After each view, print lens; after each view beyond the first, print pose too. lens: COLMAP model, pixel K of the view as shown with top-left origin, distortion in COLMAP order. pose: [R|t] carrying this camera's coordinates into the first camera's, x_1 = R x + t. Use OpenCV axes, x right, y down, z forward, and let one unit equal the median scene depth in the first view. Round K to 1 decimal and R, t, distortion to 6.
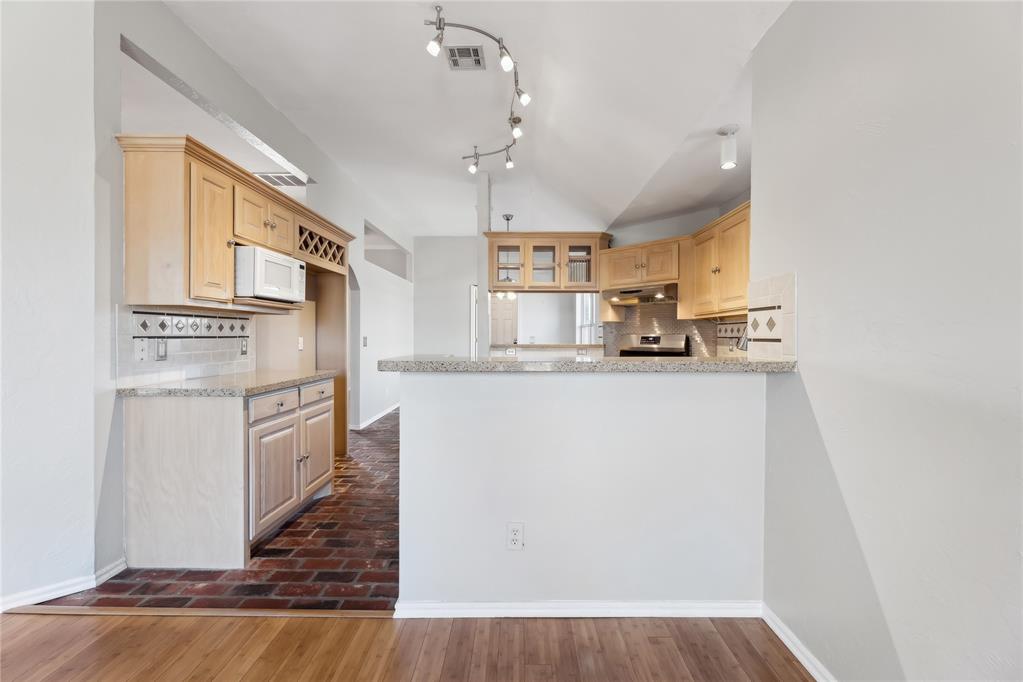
lens RADIAL K [[421.8, 0, 526.7], [0, 421.8, 331.8], [0, 0, 1]] dist [-0.001312, -0.000708]
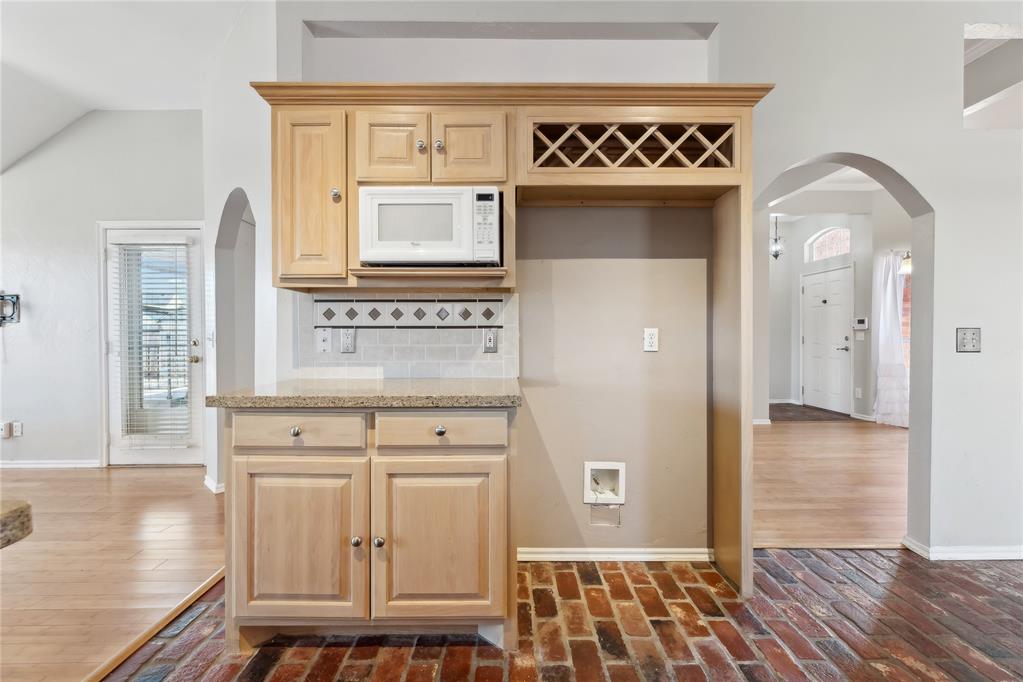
lens RADIAL K [[421.8, 0, 509.2], [0, 421.8, 339.4], [0, 0, 1]] dist [-0.001312, -0.000708]
pose [[-0.009038, 0.005040, -0.999946, 0.012823], [0.009252, 0.999945, 0.004956, 0.023382], [0.999916, -0.009206, -0.009084, 0.835757]]
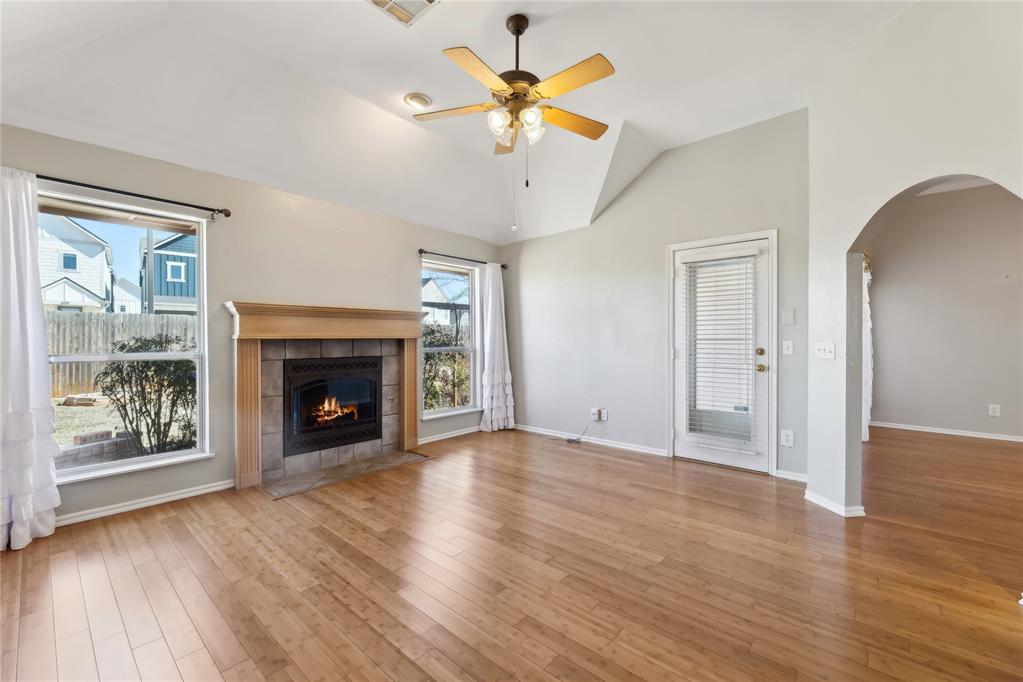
lens RADIAL K [[421.8, 0, 508.2], [0, 421.8, 341.8], [0, 0, 1]] dist [-0.001312, -0.000708]
pose [[-0.673725, 0.001703, -0.738980, 0.176000], [-0.000219, 0.999997, 0.002505, 0.003216], [0.738982, 0.001849, -0.673722, 0.317573]]
